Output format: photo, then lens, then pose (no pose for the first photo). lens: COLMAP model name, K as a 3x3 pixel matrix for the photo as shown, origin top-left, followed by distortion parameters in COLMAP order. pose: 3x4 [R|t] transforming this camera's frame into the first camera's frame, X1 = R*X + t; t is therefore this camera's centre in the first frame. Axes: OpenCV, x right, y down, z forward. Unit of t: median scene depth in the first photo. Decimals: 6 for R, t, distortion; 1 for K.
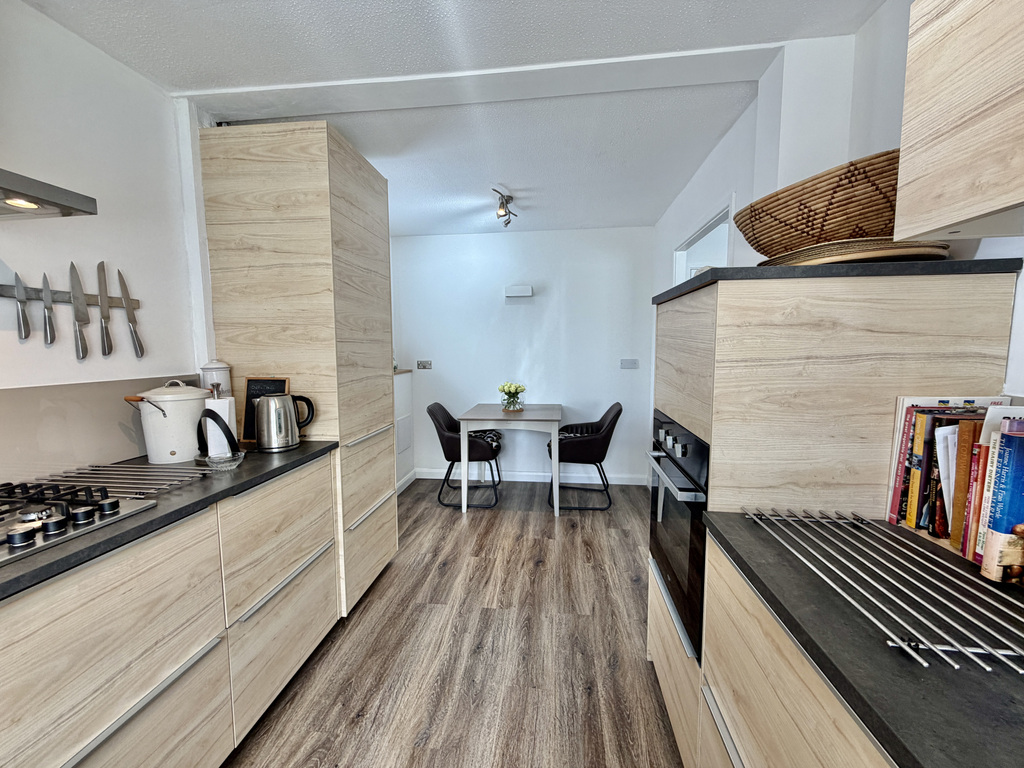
lens RADIAL K [[407.3, 0, 509.7], [0, 407.3, 385.1], [0, 0, 1]] dist [-0.002533, 0.000349]
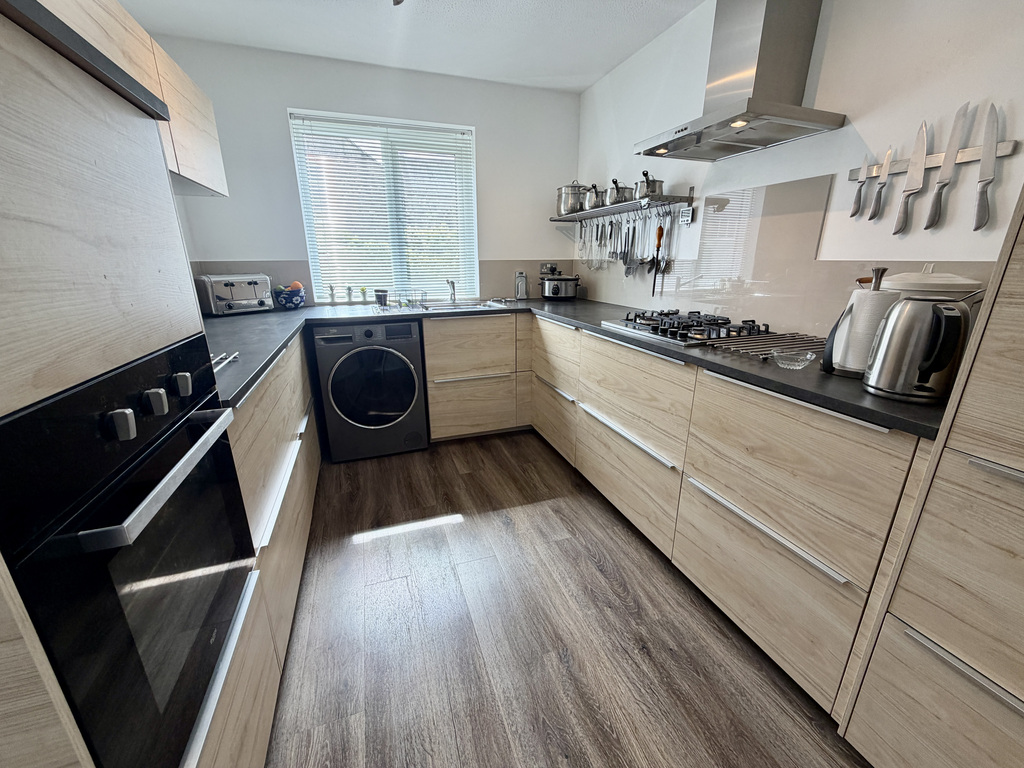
lens RADIAL K [[407.3, 0, 510.6], [0, 407.3, 383.8], [0, 0, 1]] dist [-0.002533, 0.000349]
pose [[-0.895262, 0.139092, -0.423271, 0.165058], [-0.033979, 0.925938, 0.376143, -0.054025], [0.444242, 0.351129, -0.824231, 1.167658]]
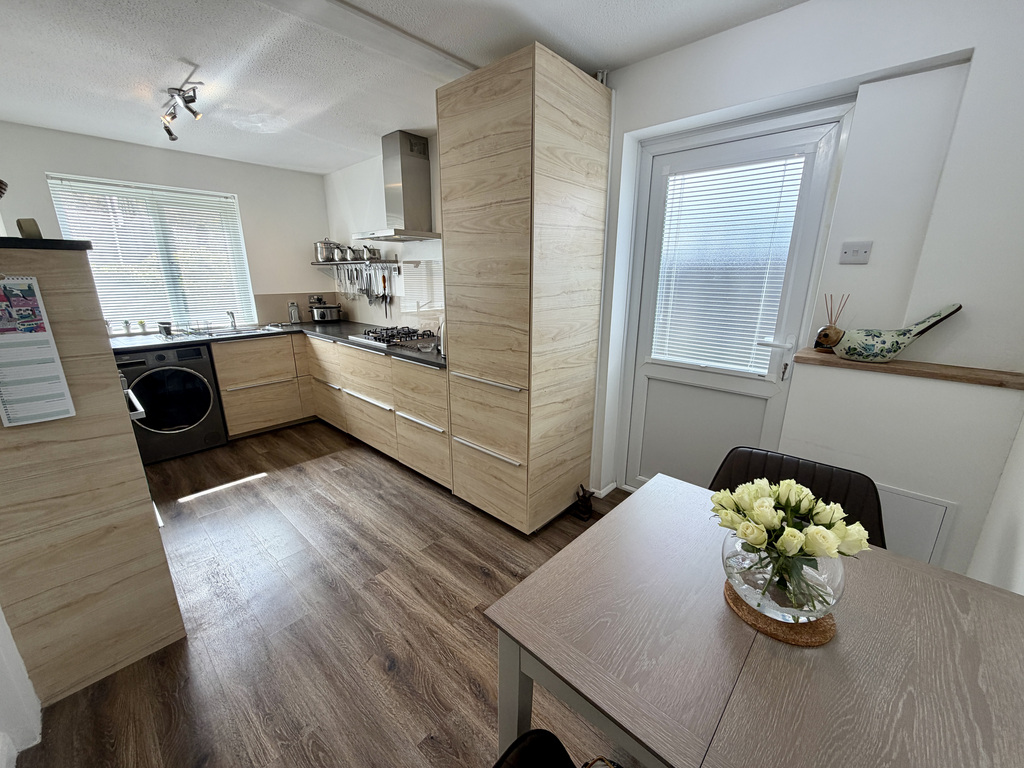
lens RADIAL K [[407.3, 0, 512.2], [0, 407.3, 385.0], [0, 0, 1]] dist [-0.002533, 0.000349]
pose [[-0.583026, 0.219785, -0.782161, 0.493727], [-0.075722, 0.943824, 0.321655, -0.237038], [0.808917, 0.246760, -0.533632, 1.922353]]
